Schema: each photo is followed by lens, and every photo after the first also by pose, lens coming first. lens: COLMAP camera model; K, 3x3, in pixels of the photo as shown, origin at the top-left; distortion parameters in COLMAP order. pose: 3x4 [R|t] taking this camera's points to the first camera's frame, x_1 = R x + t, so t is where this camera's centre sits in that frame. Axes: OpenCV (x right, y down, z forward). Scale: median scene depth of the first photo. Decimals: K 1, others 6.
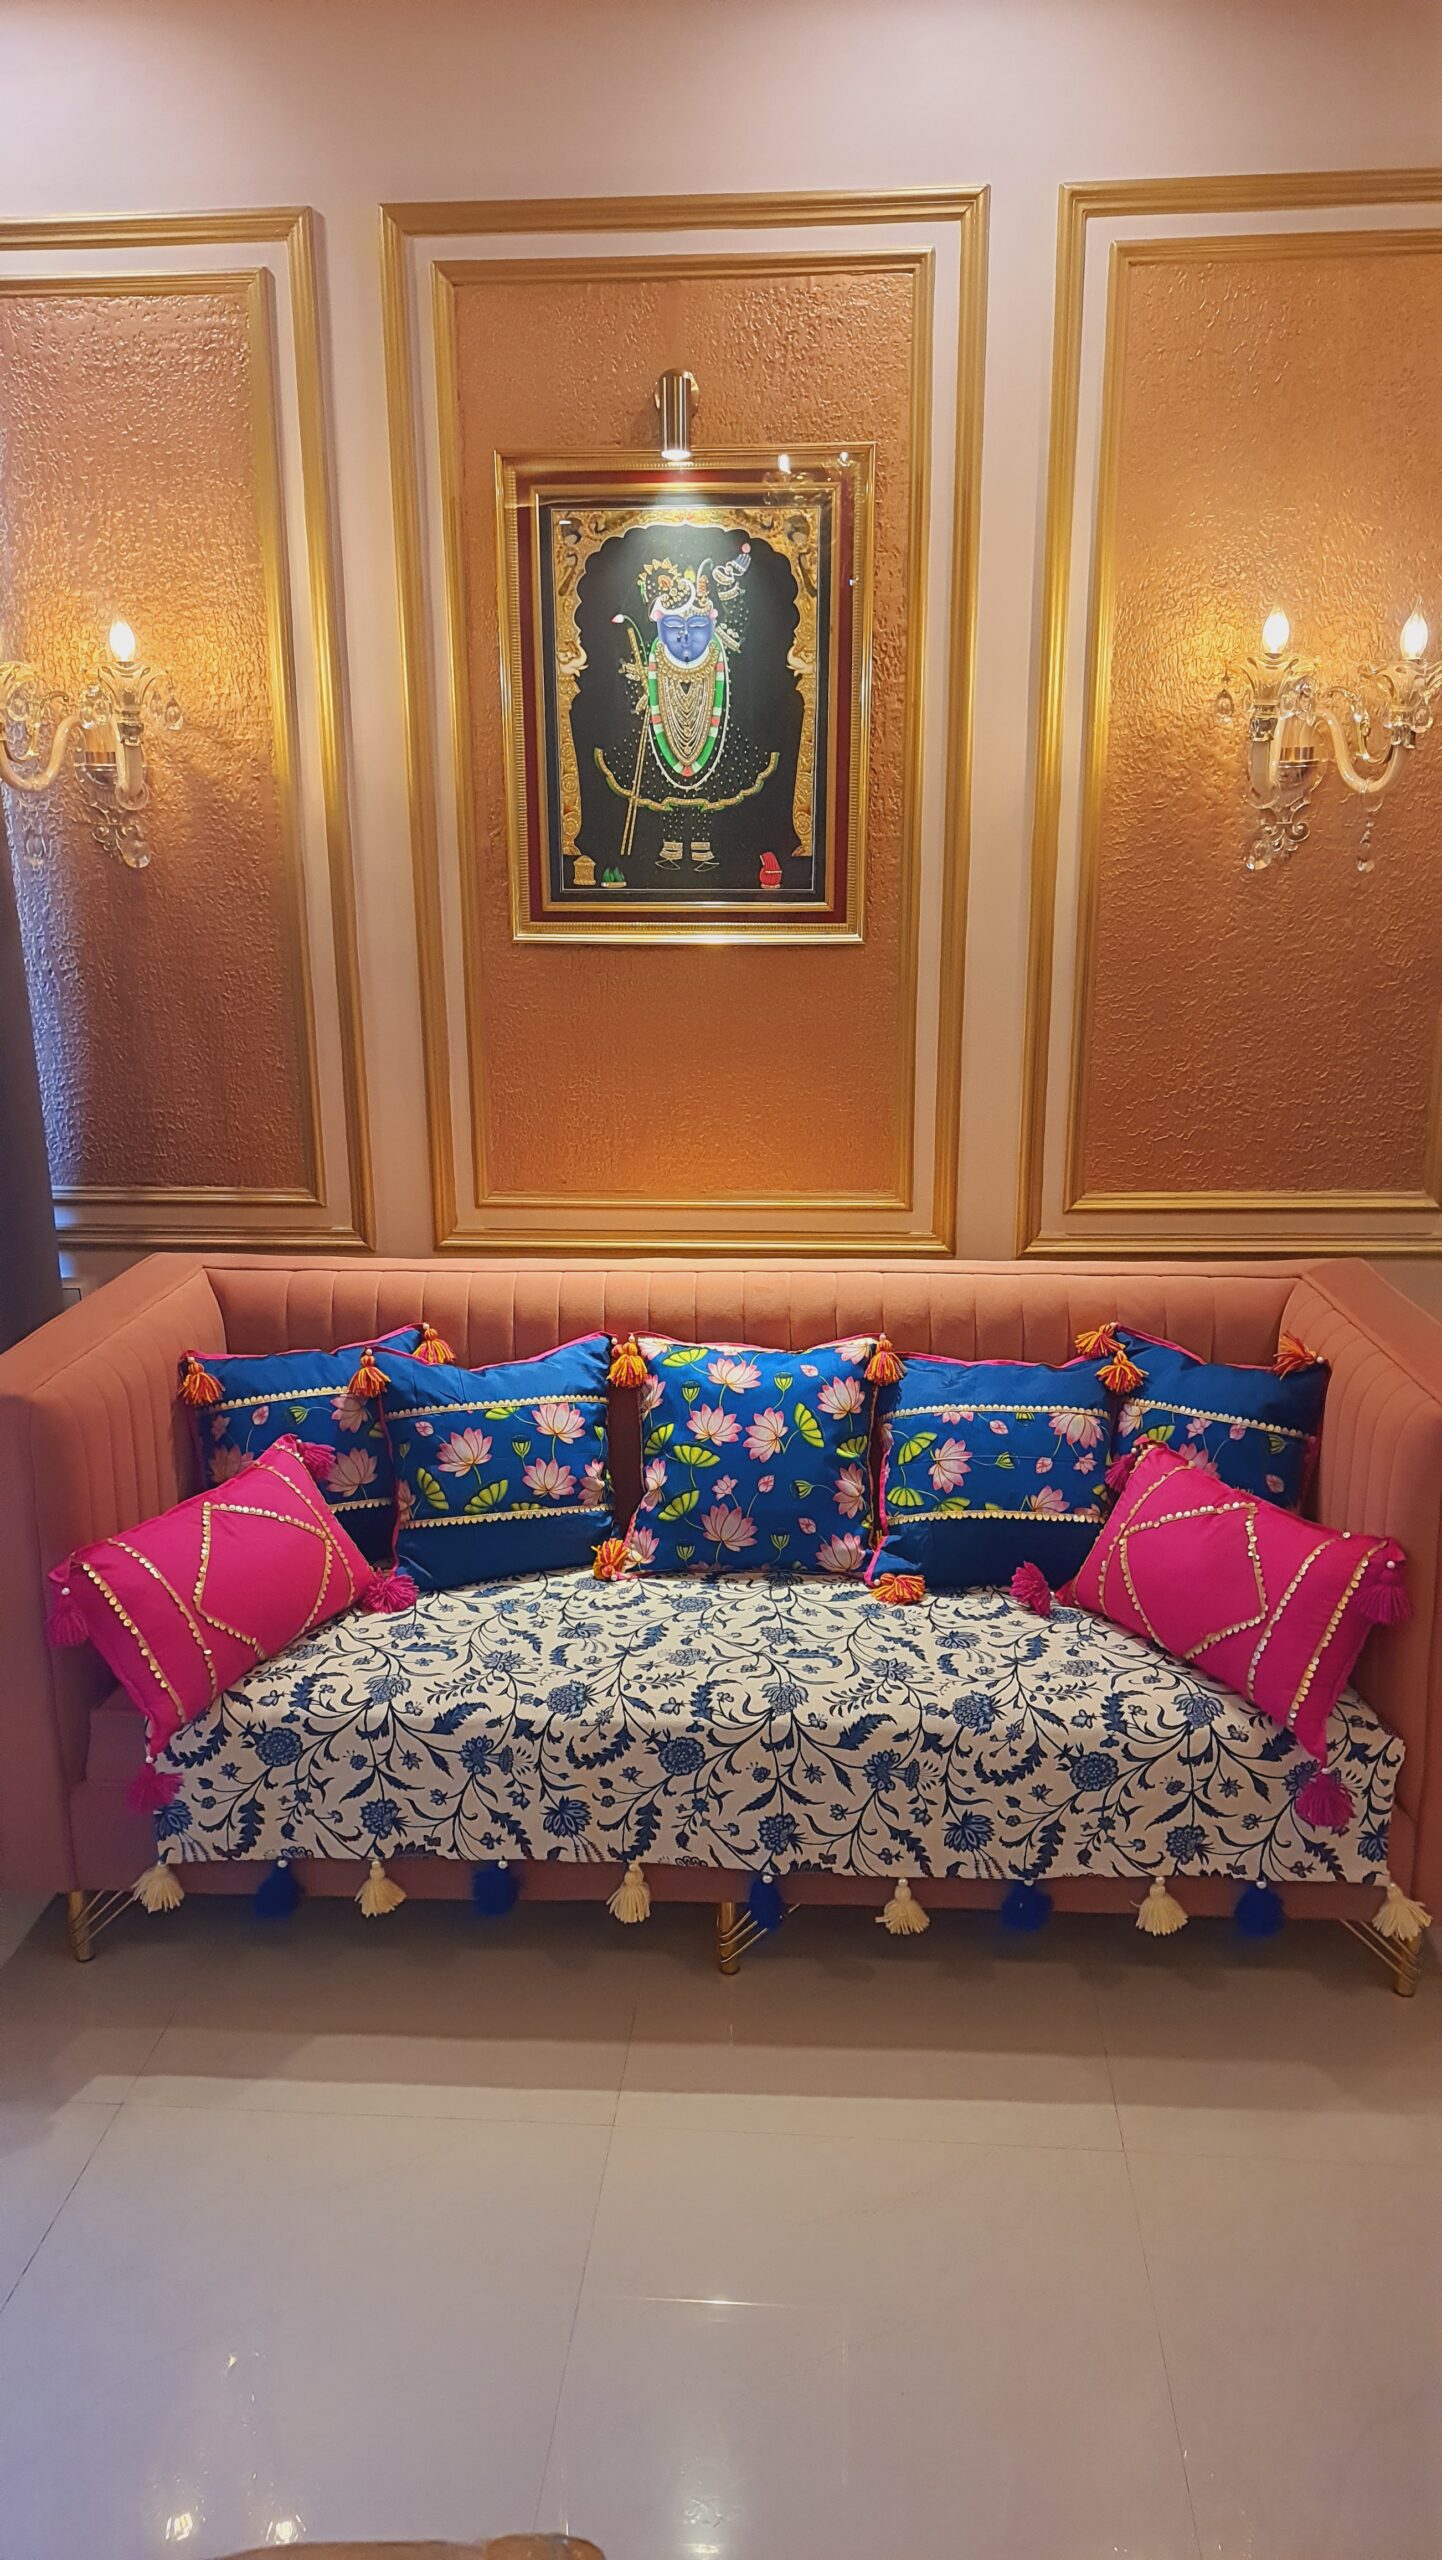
lens RADIAL K [[1830.3, 0, 742.2], [0, 1830.3, 1297.3], [0, 0, 1]] dist [0.086272, -0.111403]
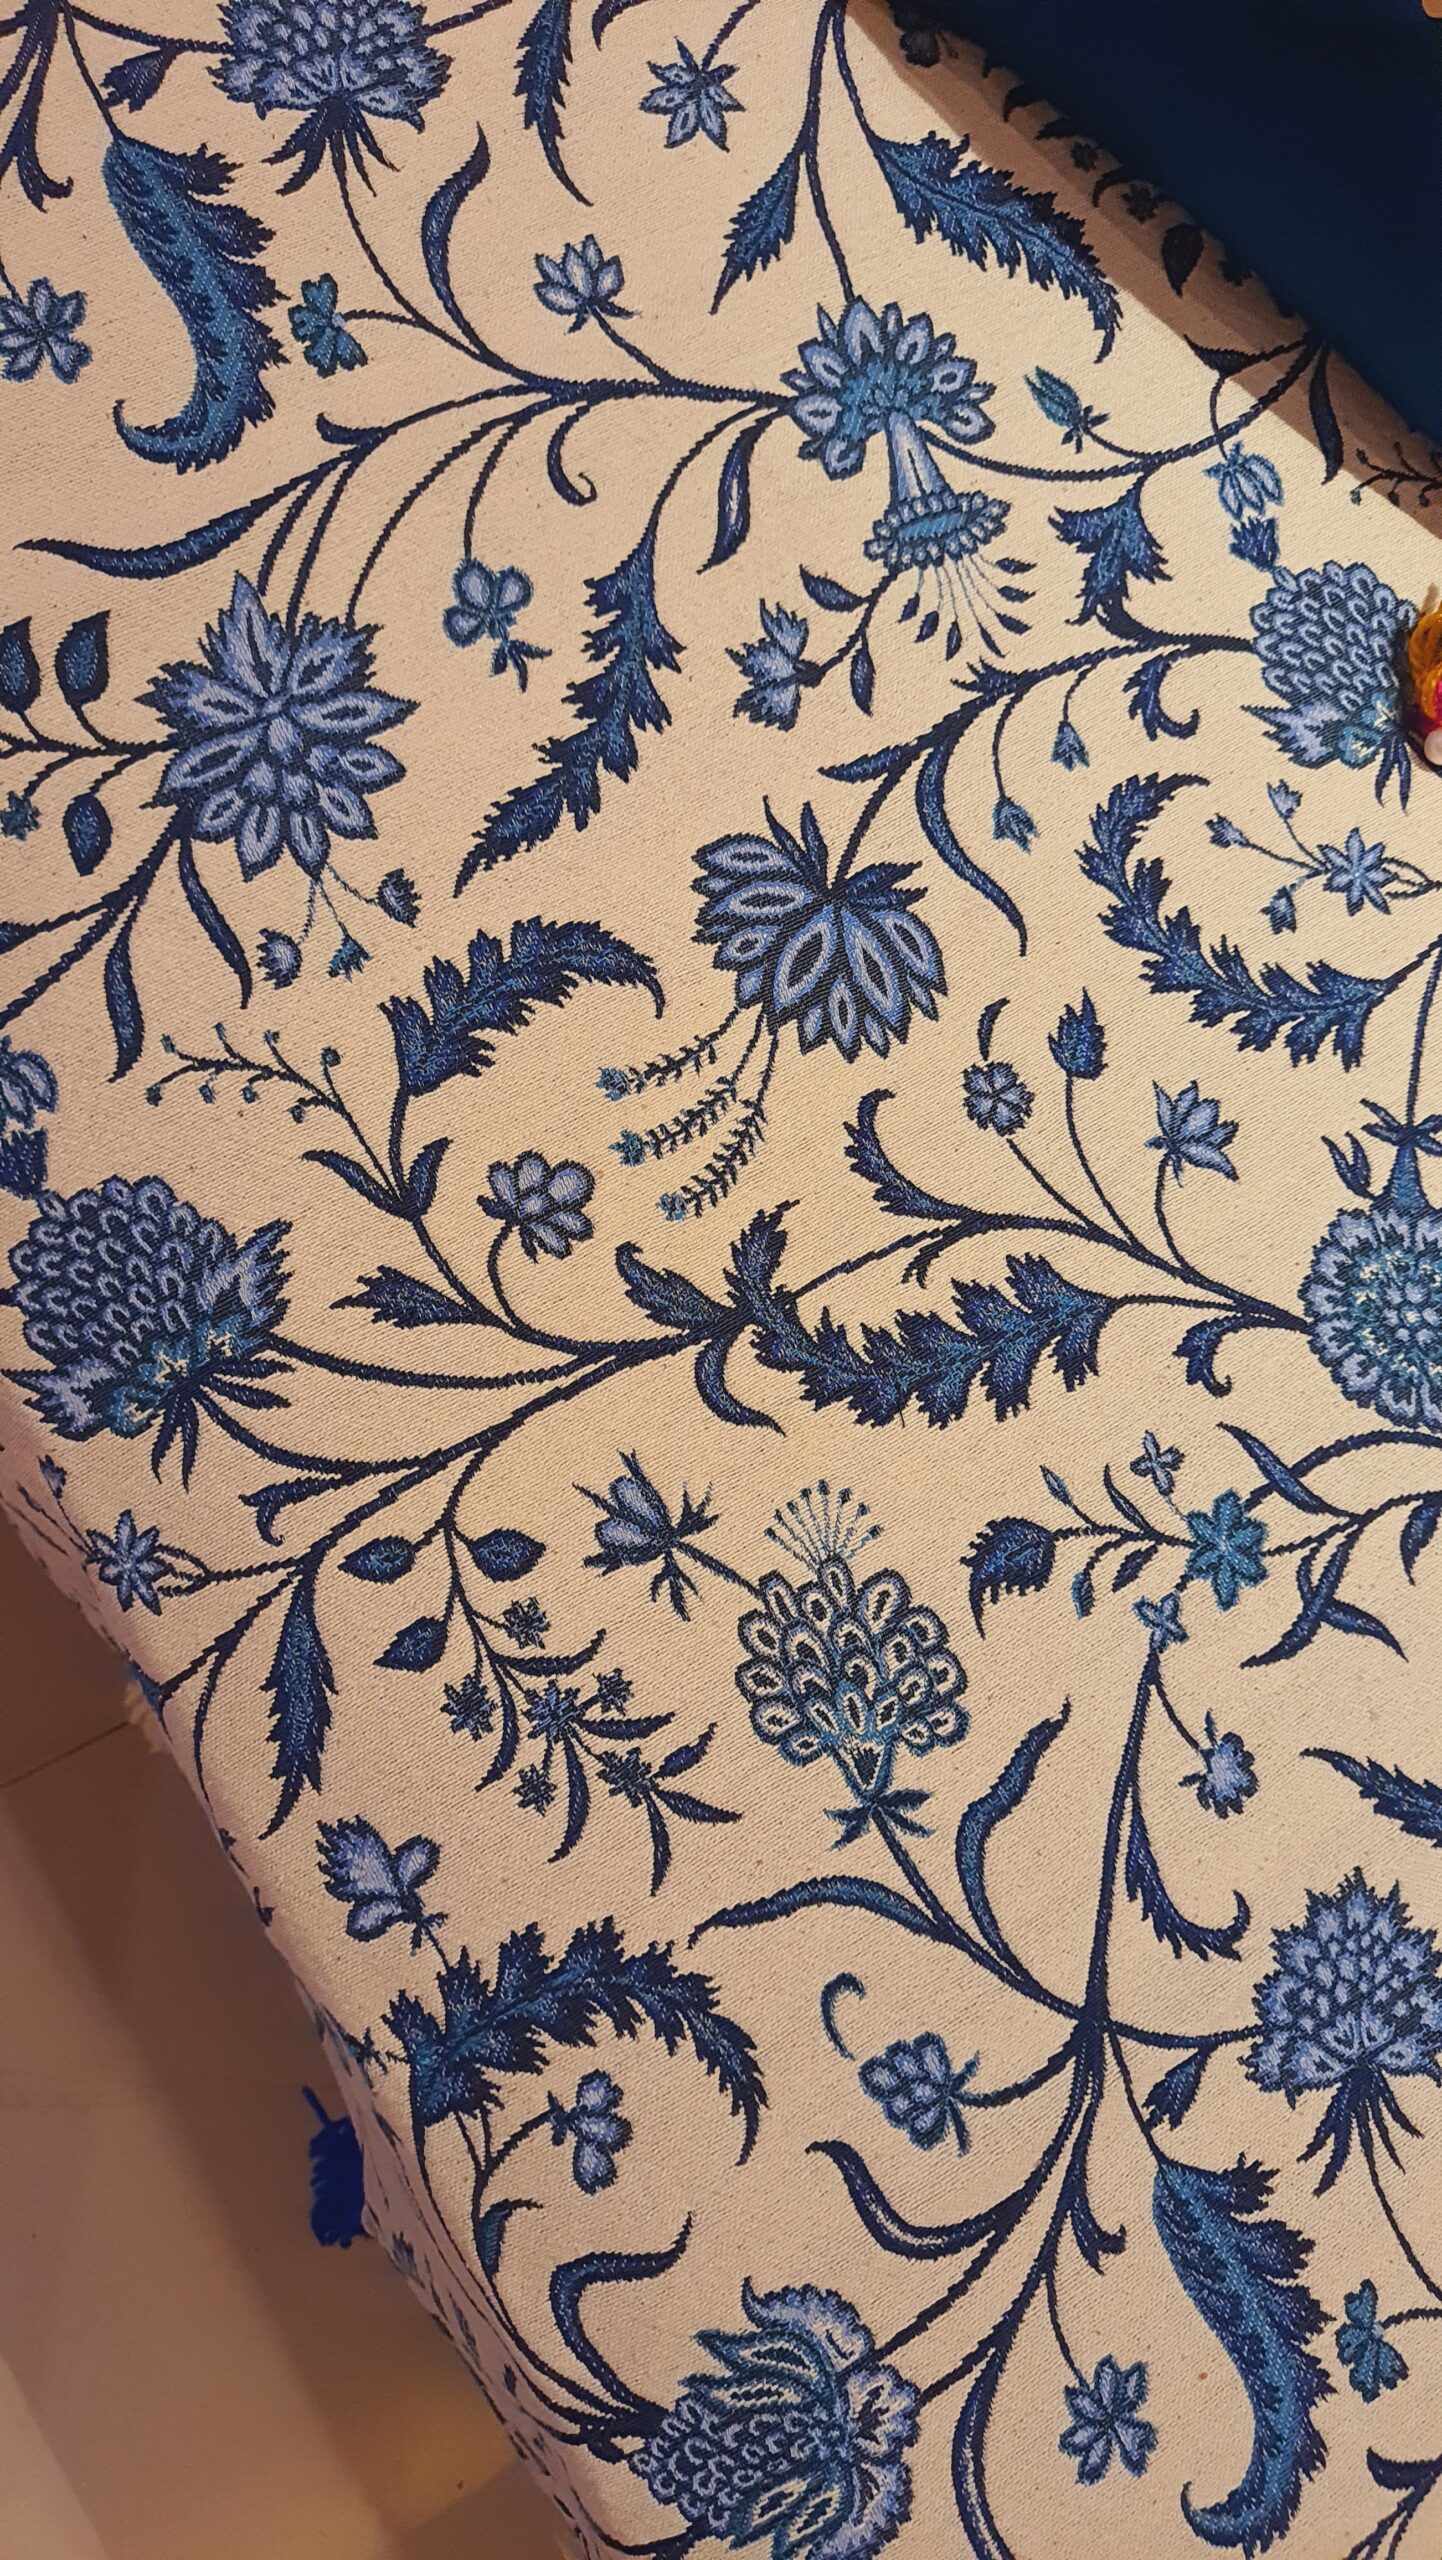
lens RADIAL K [[1830.3, 0, 730.2], [0, 1830.3, 1294.7], [0, 0, 1]] dist [0.086272, -0.111403]
pose [[0.506753, 0.862060, -0.007398, -0.058784], [-0.418065, 0.253242, 0.872405, 0.042425], [0.753938, -0.439001, 0.488728, 0.849163]]
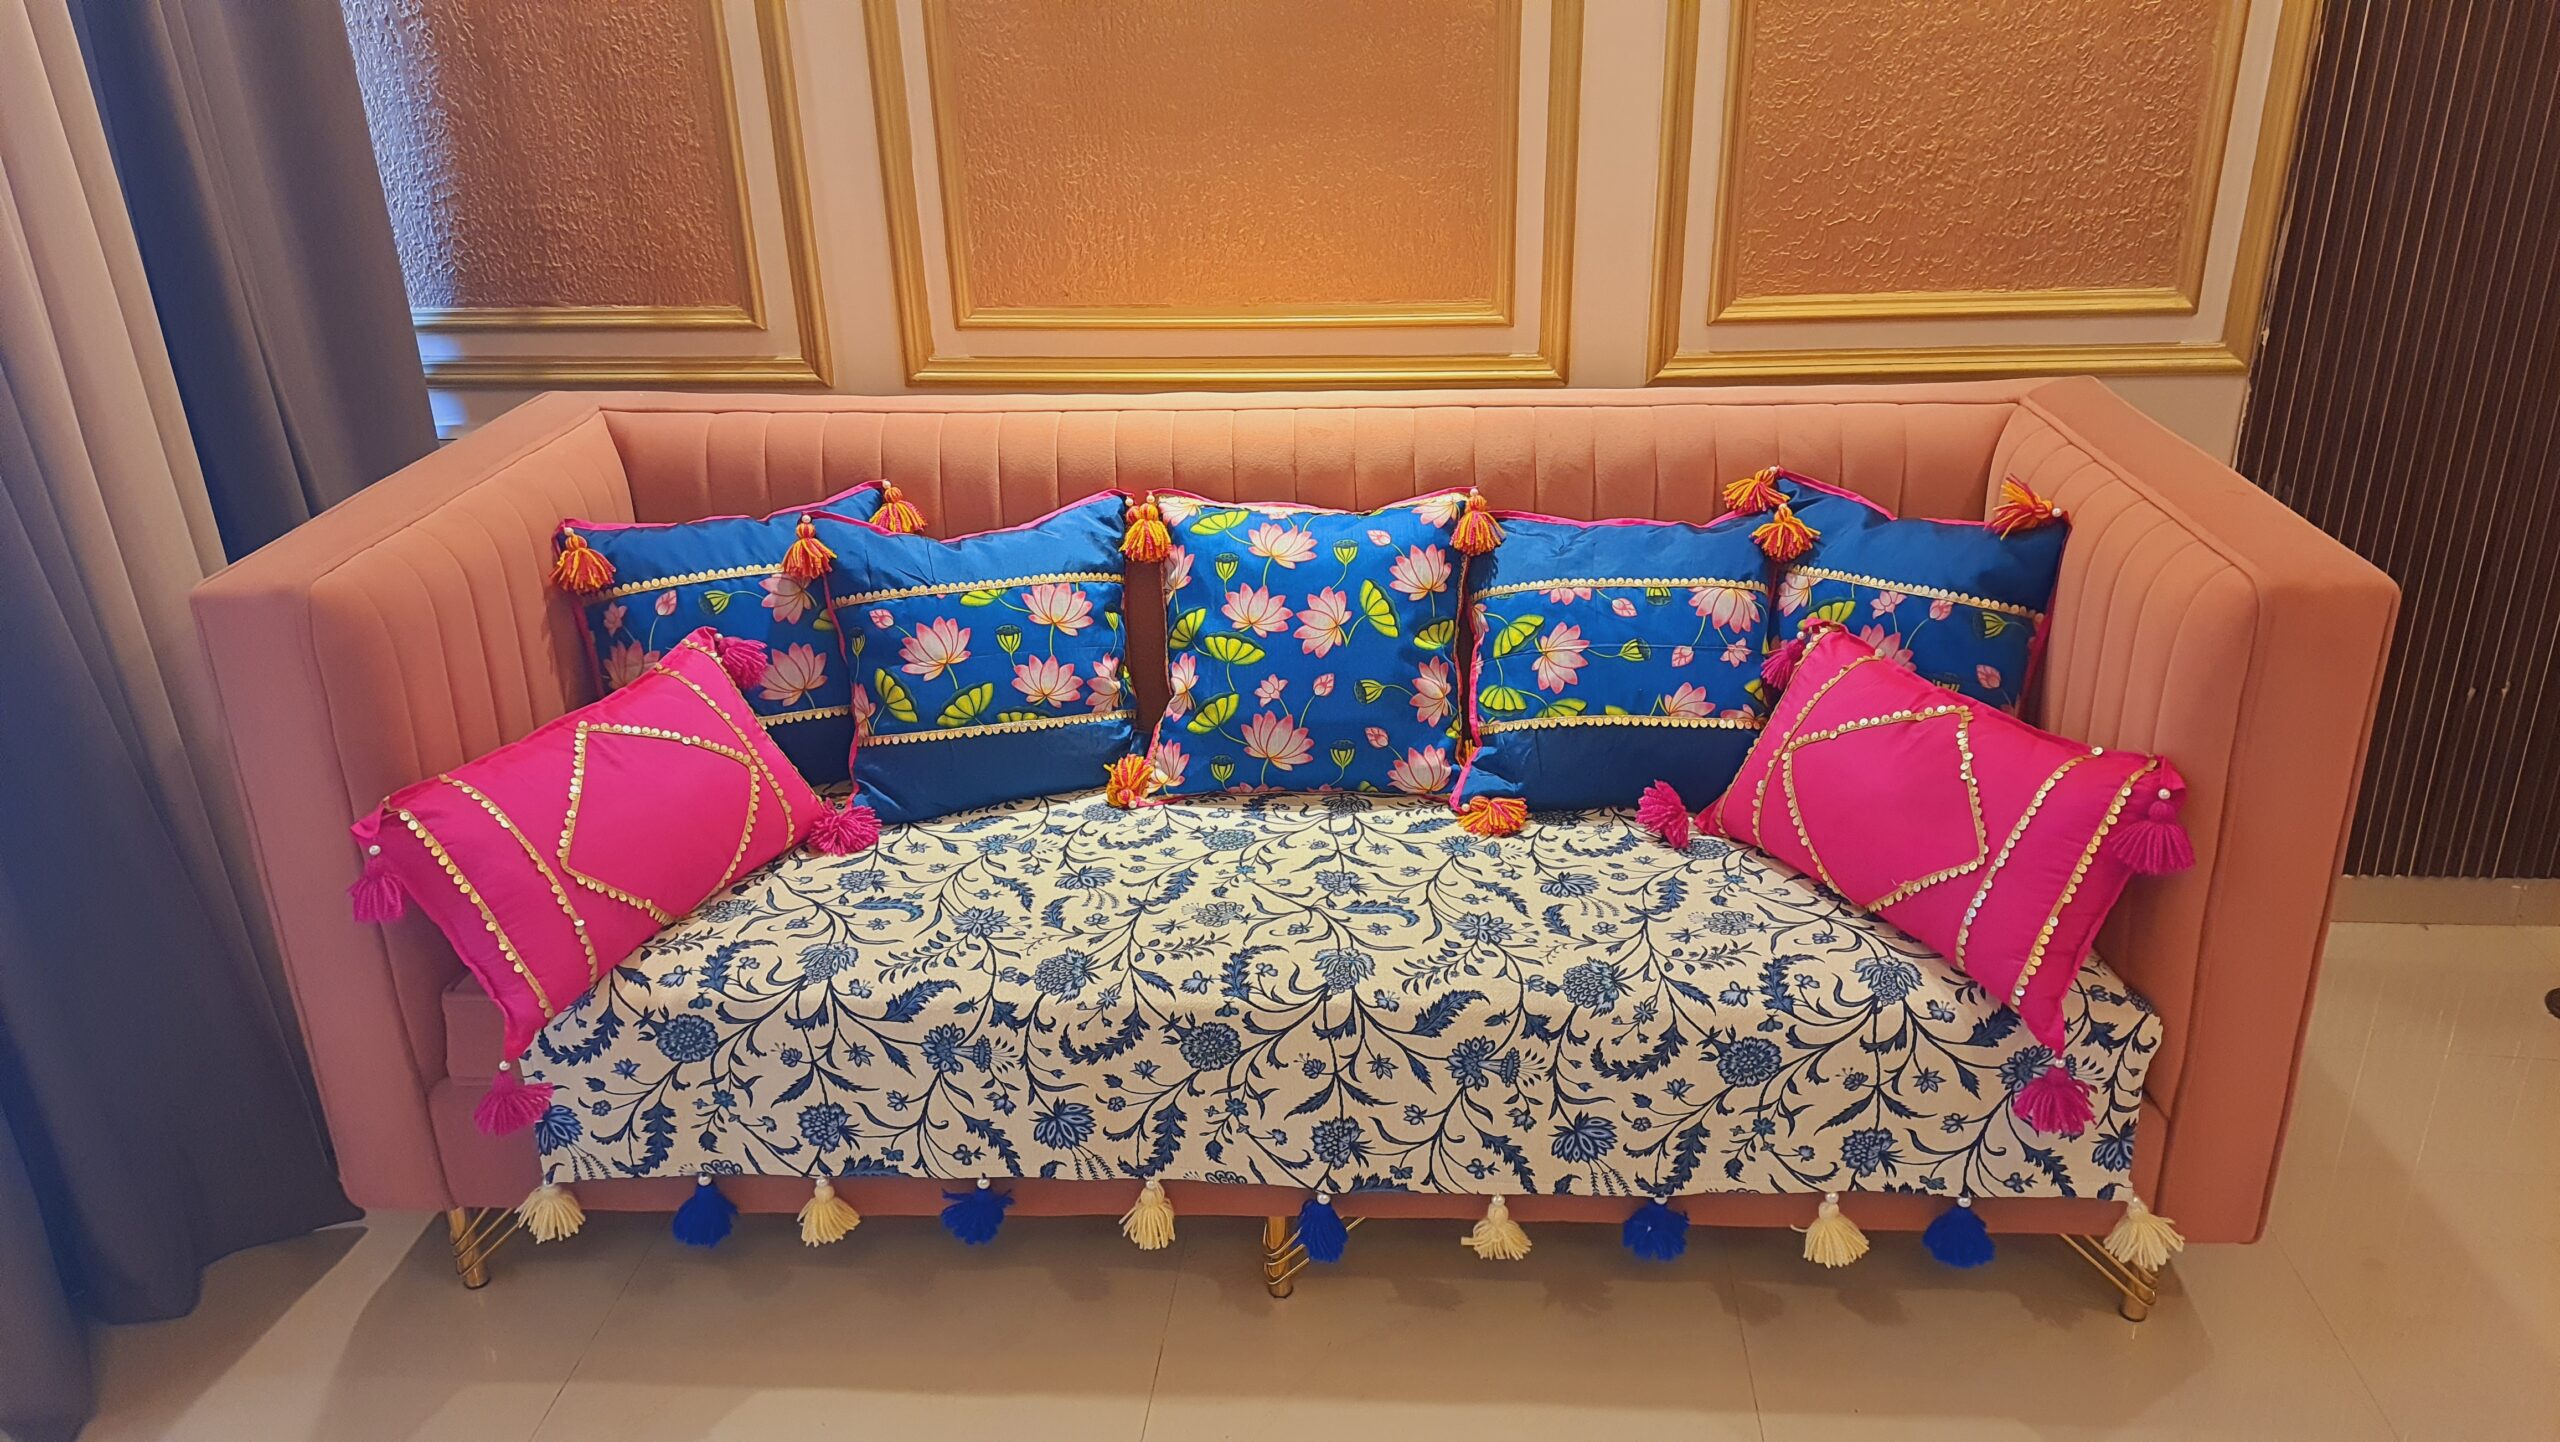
lens RADIAL K [[1830.3, 0, 1323.9], [0, 1830.3, 724.8], [0, 0, 1]] dist [0.086272, -0.111403]
pose [[0.999865, -0.012518, -0.010626, 0.021360], [0.013982, 0.988396, 0.151253, 0.001102], [0.008610, -0.151382, 0.988438, 0.229709]]
